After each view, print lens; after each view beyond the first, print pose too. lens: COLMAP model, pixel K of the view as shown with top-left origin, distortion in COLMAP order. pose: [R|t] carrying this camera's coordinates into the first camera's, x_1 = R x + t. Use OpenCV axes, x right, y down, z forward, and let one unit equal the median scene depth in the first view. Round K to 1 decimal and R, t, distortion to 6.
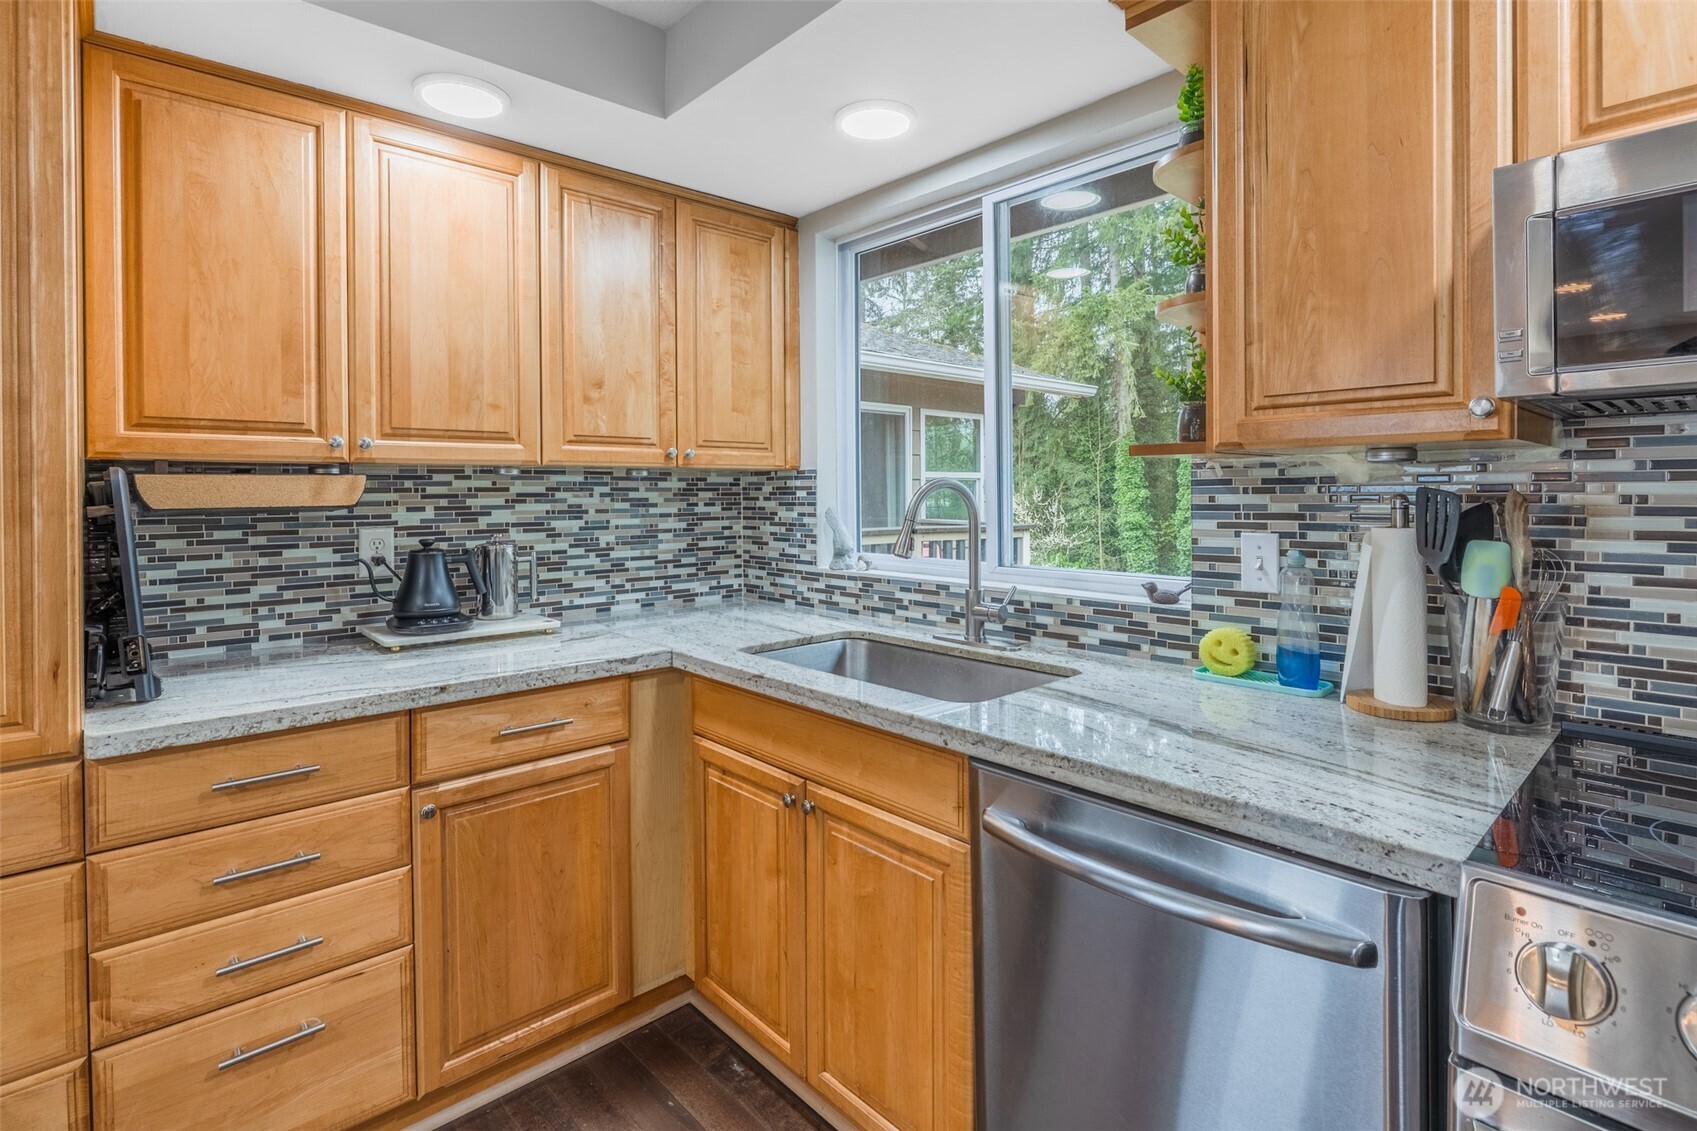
lens RADIAL K [[818.7, 0, 846.5], [0, 818.7, 490.1], [0, 0, 1]] dist [-0.007859, 0.002235]
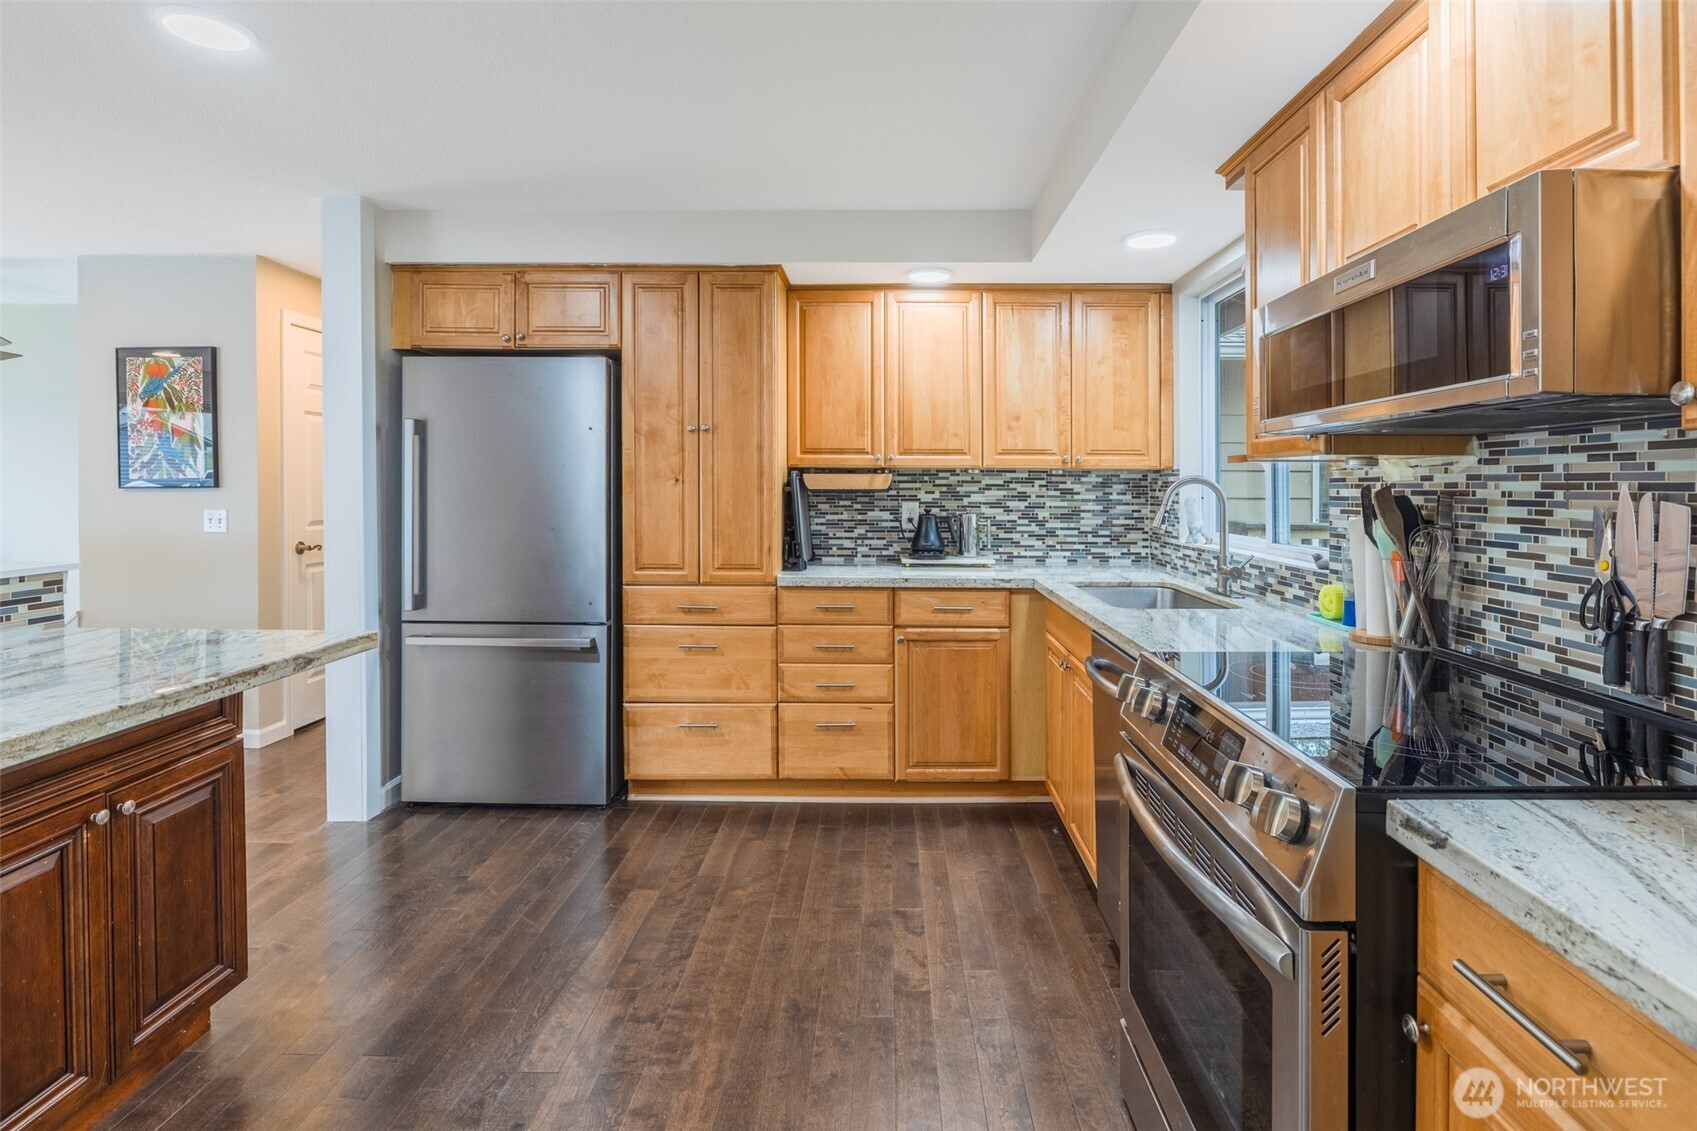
lens RADIAL K [[818.7, 0, 890.3], [0, 818.7, 487.5], [0, 0, 1]] dist [-0.007859, 0.002235]
pose [[0.743257, 0.011847, -0.668902, 0.679415], [-0.008832, 0.999930, 0.007896, -0.001155], [0.668948, 0.000039, 0.743309, -0.436787]]
